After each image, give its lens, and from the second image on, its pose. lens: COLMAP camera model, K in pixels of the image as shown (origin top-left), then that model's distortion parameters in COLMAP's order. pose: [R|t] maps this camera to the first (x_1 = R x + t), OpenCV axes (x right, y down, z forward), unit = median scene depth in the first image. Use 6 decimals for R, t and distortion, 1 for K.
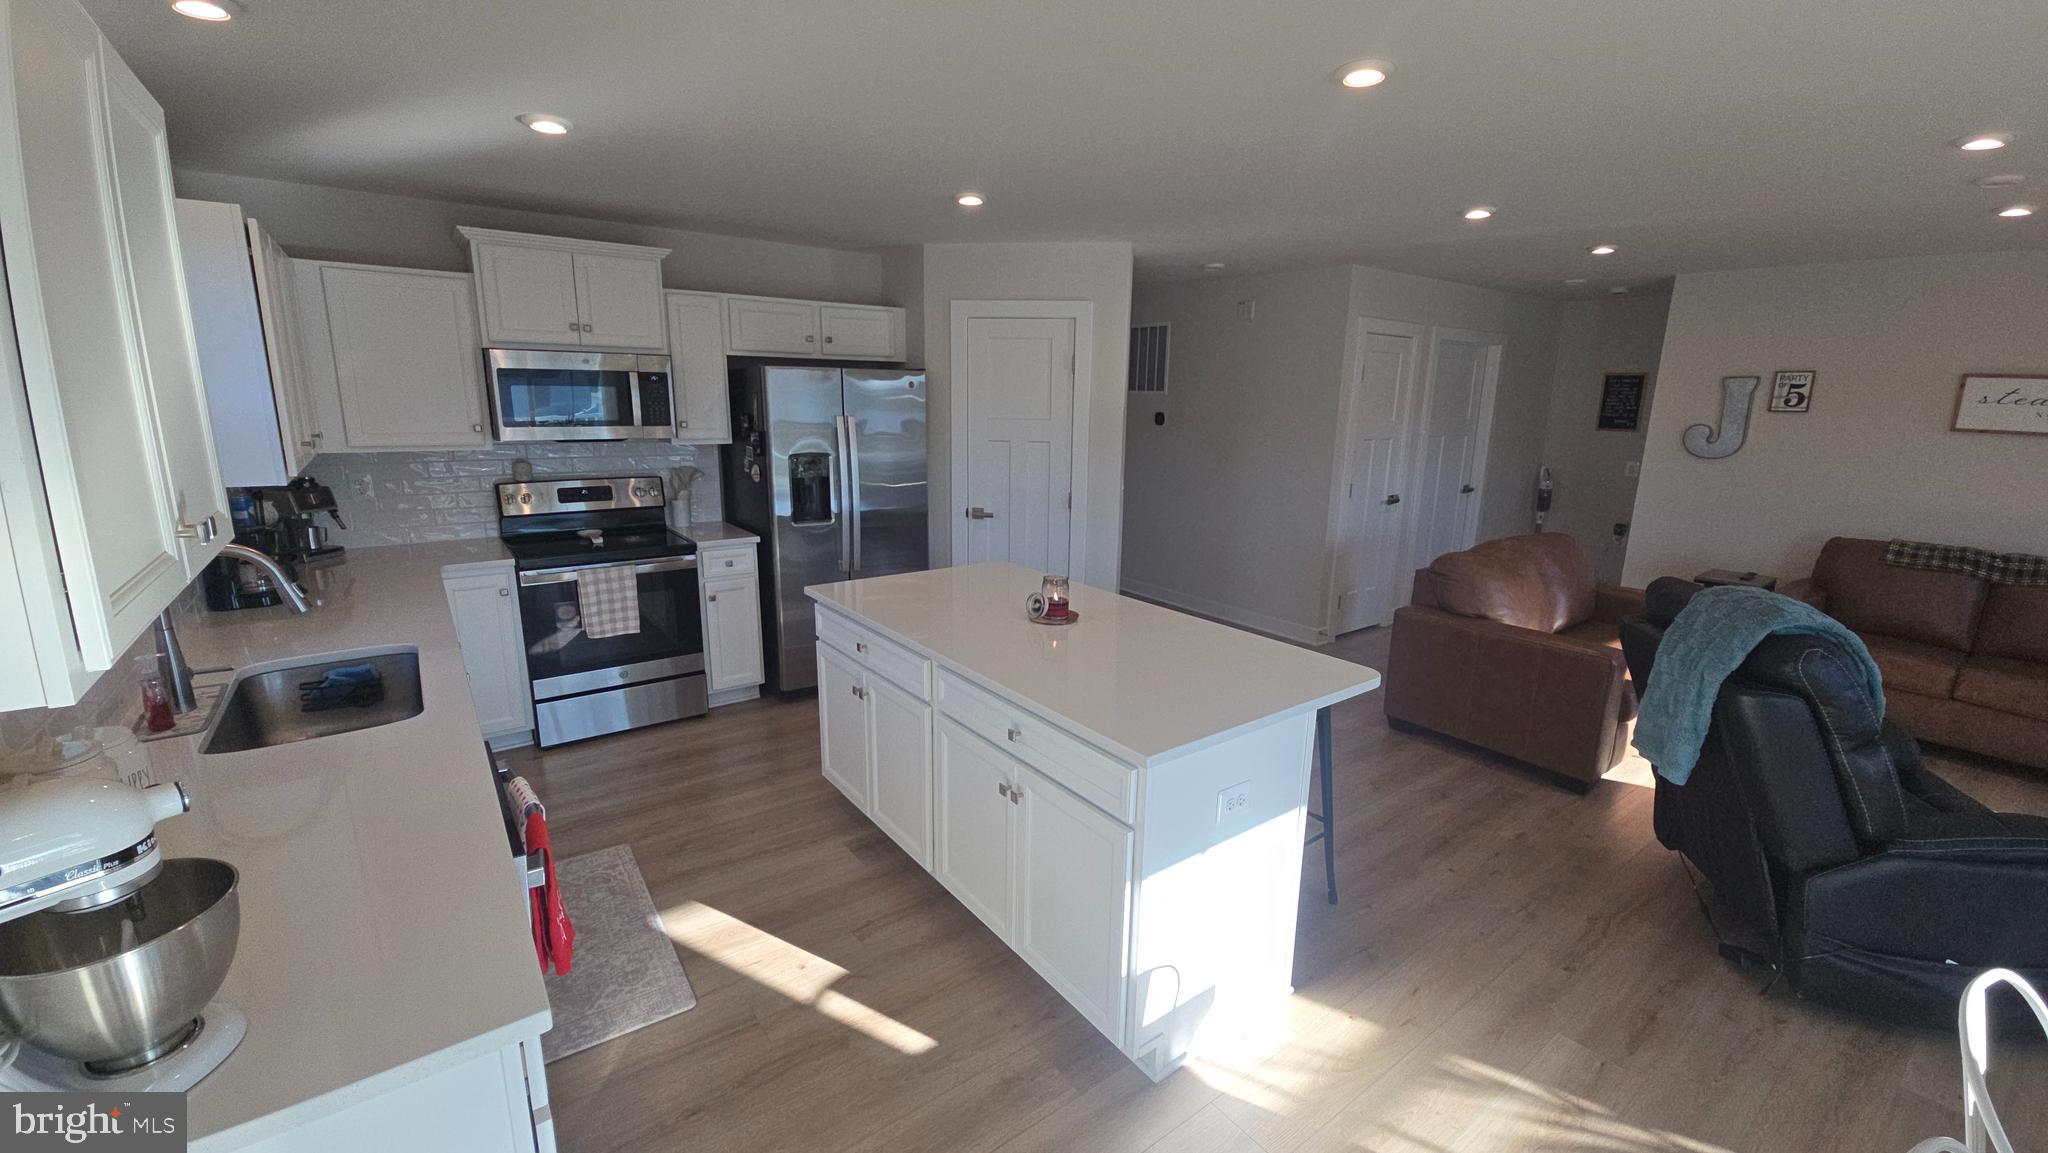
lens RADIAL K [[825.0, 0, 1031.8], [0, 825.0, 575.1], [0, 0, 1]] dist [0.009996, -0.008505]
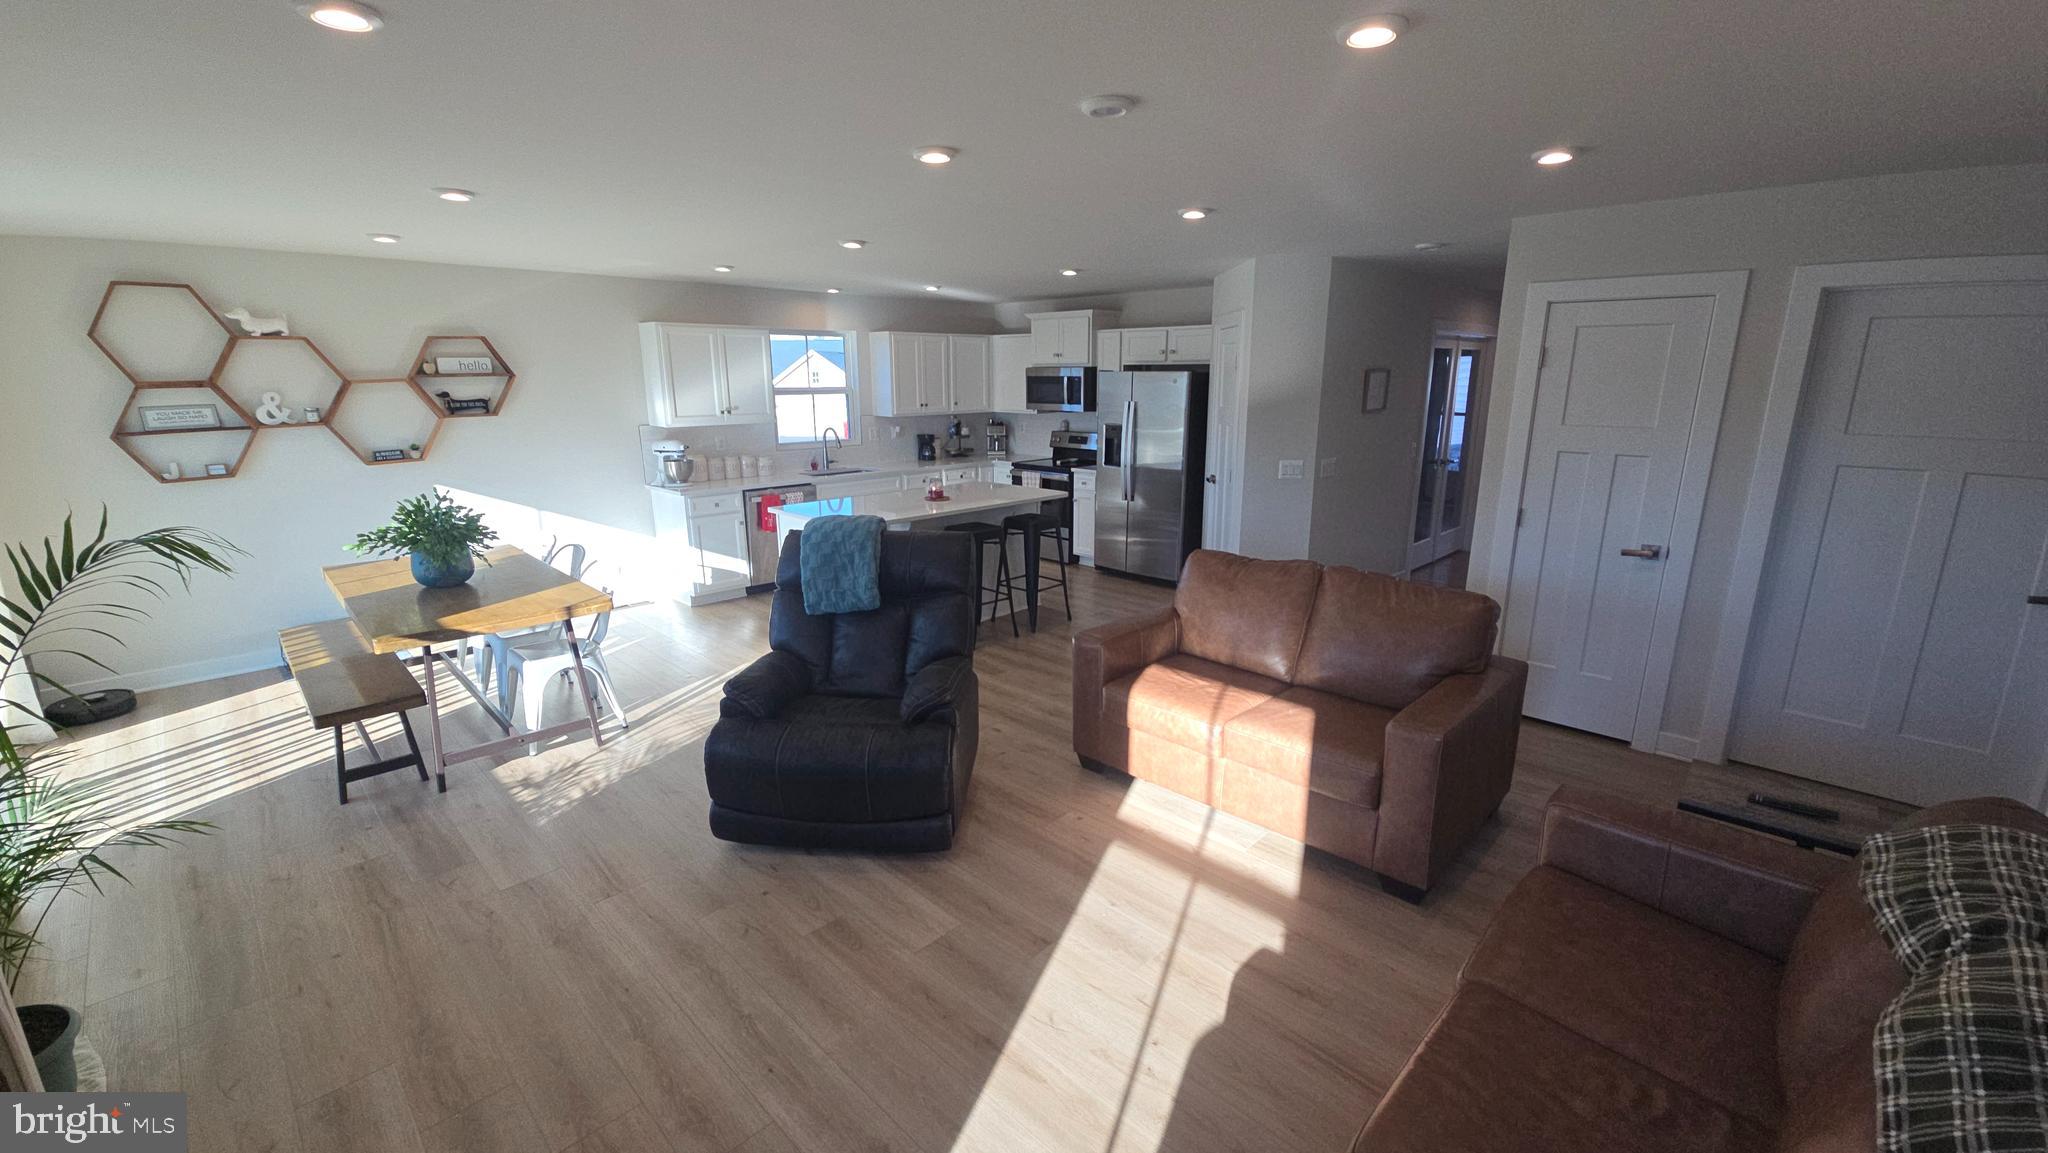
lens RADIAL K [[828.0, 0, 1034.2], [0, 828.0, 574.7], [0, 0, 1]] dist [0.004909, -0.003465]
pose [[0.154780, 0.216572, -0.963919, 1.381036], [-0.209978, 0.960596, 0.182109, -0.126932], [0.965377, 0.174215, 0.194157, 0.585187]]
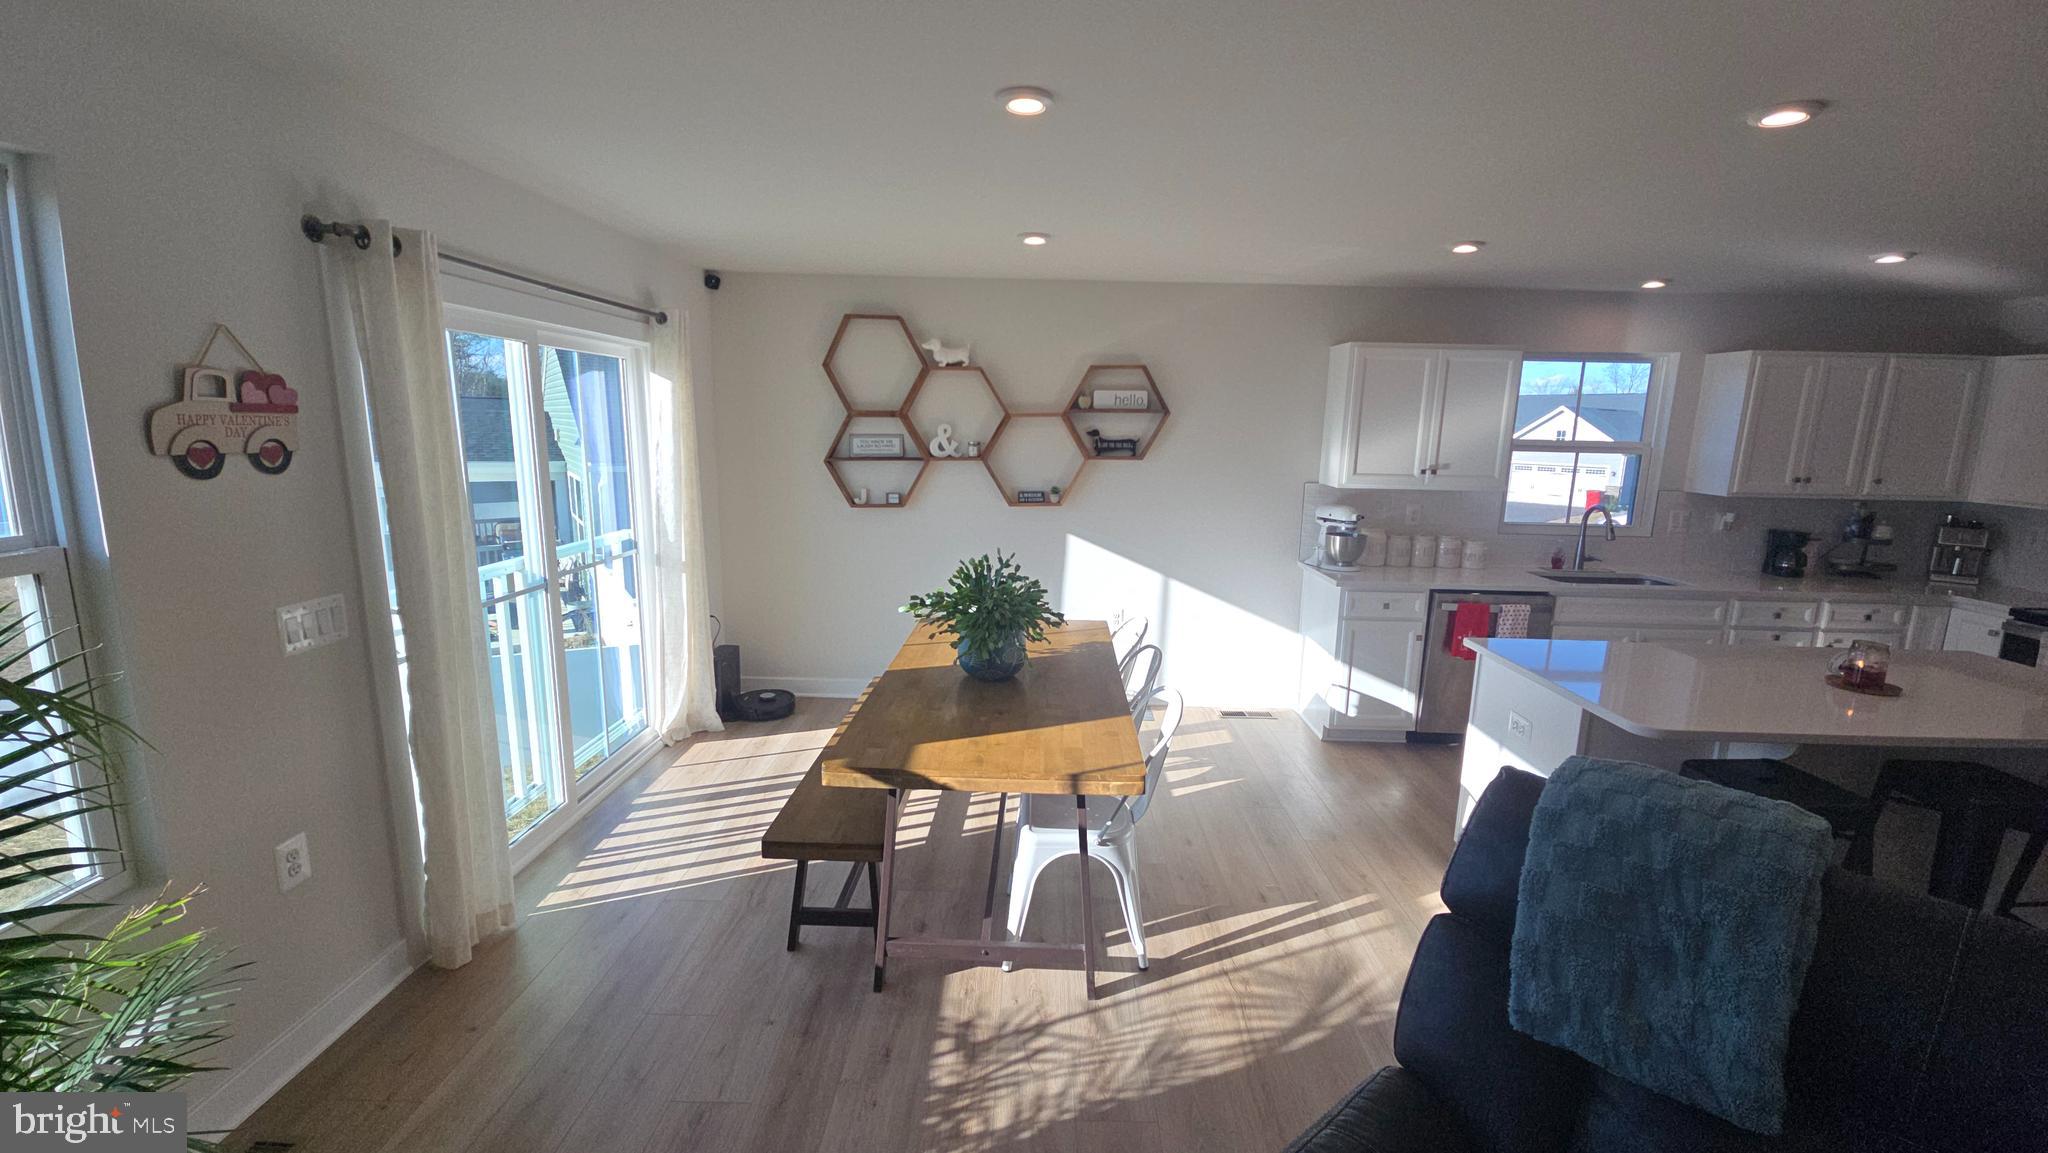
lens RADIAL K [[823.6, 0, 1031.7], [0, 823.6, 578.1], [0, 0, 1]] dist [0.000151, 0.000218]
pose [[-0.610253, 0.117155, -0.783496, 0.870744], [-0.203053, 0.932834, 0.297641, -0.098331], [0.765742, 0.340727, -0.545476, 0.505995]]
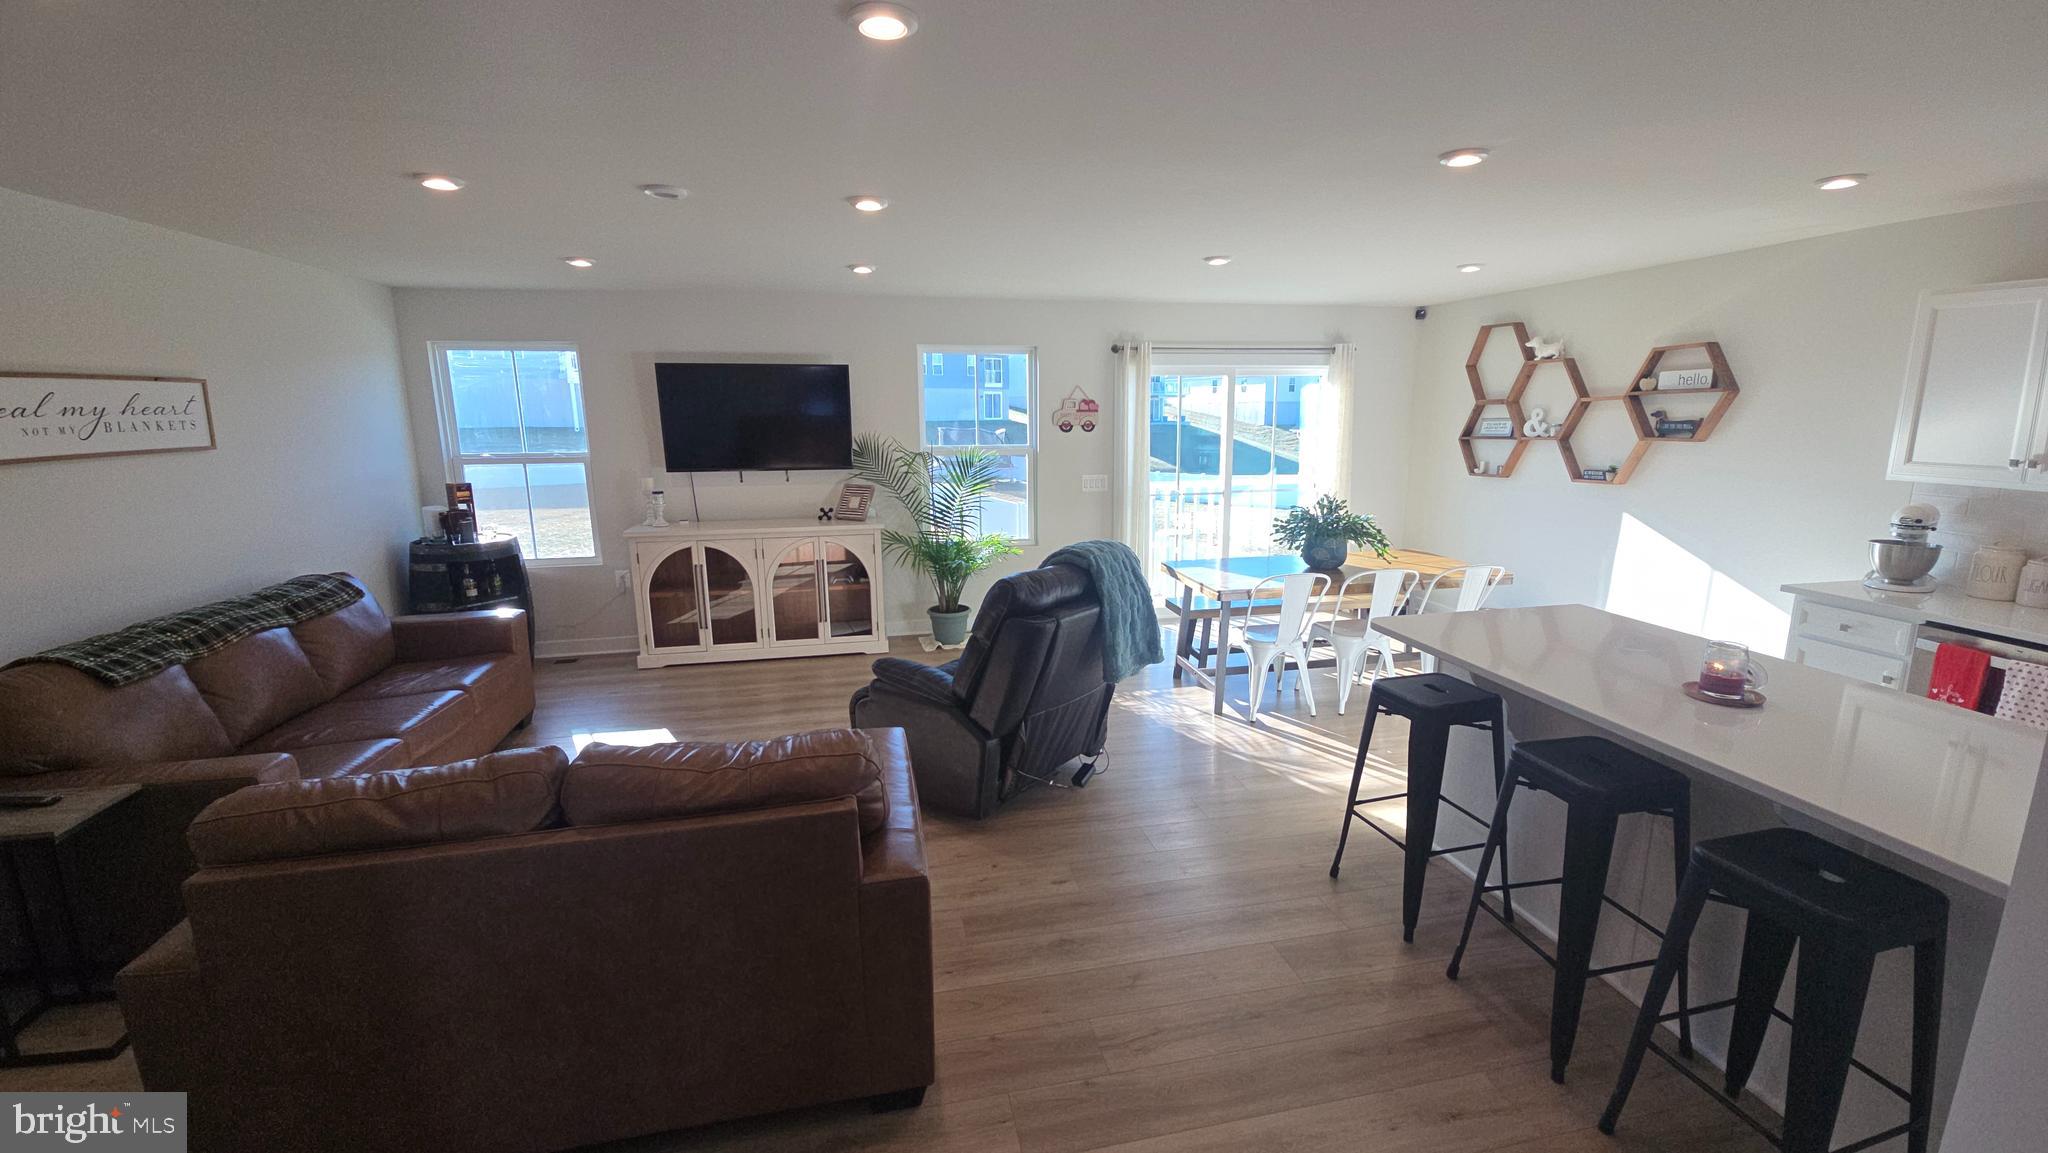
lens RADIAL K [[828.0, 0, 1034.2], [0, 828.0, 574.7], [0, 0, 1]] dist [0.004909, -0.003465]
pose [[-0.907609, -0.091401, 0.409747, 0.207425], [0.084875, 0.915909, 0.392311, -0.282713], [-0.411148, 0.390842, -0.823529, 1.262909]]
